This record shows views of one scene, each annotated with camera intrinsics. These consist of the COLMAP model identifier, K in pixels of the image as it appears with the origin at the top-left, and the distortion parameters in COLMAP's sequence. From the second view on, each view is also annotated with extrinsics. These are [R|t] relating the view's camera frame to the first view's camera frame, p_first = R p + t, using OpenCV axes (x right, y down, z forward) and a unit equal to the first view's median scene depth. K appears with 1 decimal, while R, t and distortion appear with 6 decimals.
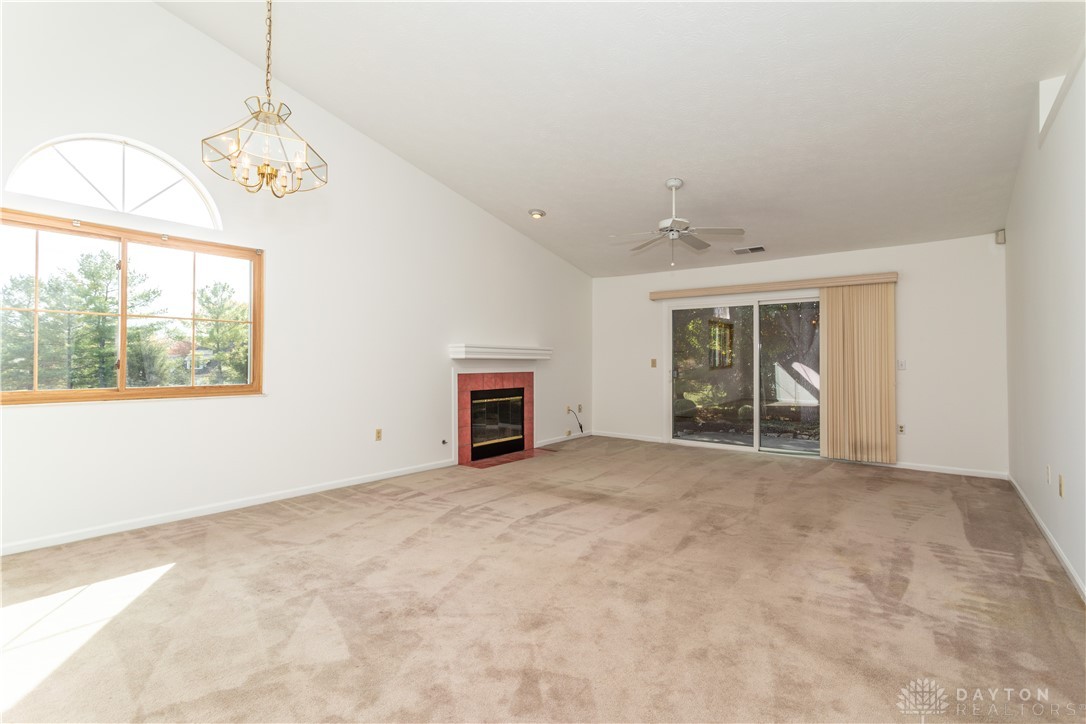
lens RADIAL K [[516.4, 0, 548.4], [0, 516.4, 359.7], [0, 0, 1]] dist [0.002367, -0.000095]
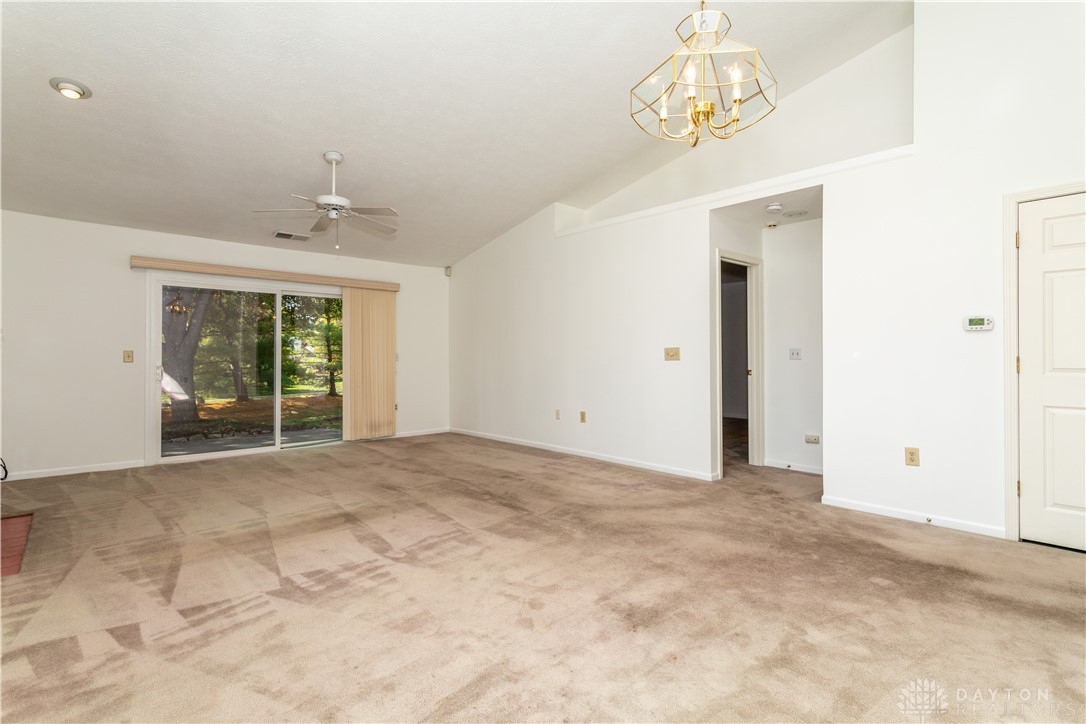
lens RADIAL K [[516.4, 0, 553.1], [0, 516.4, 367.0], [0, 0, 1]] dist [0.002367, -0.000095]
pose [[0.163734, -0.024625, 0.986197, -0.502643], [-0.004267, 0.999661, 0.025670, 0.000197], [-0.986495, -0.008411, 0.163574, 0.401262]]
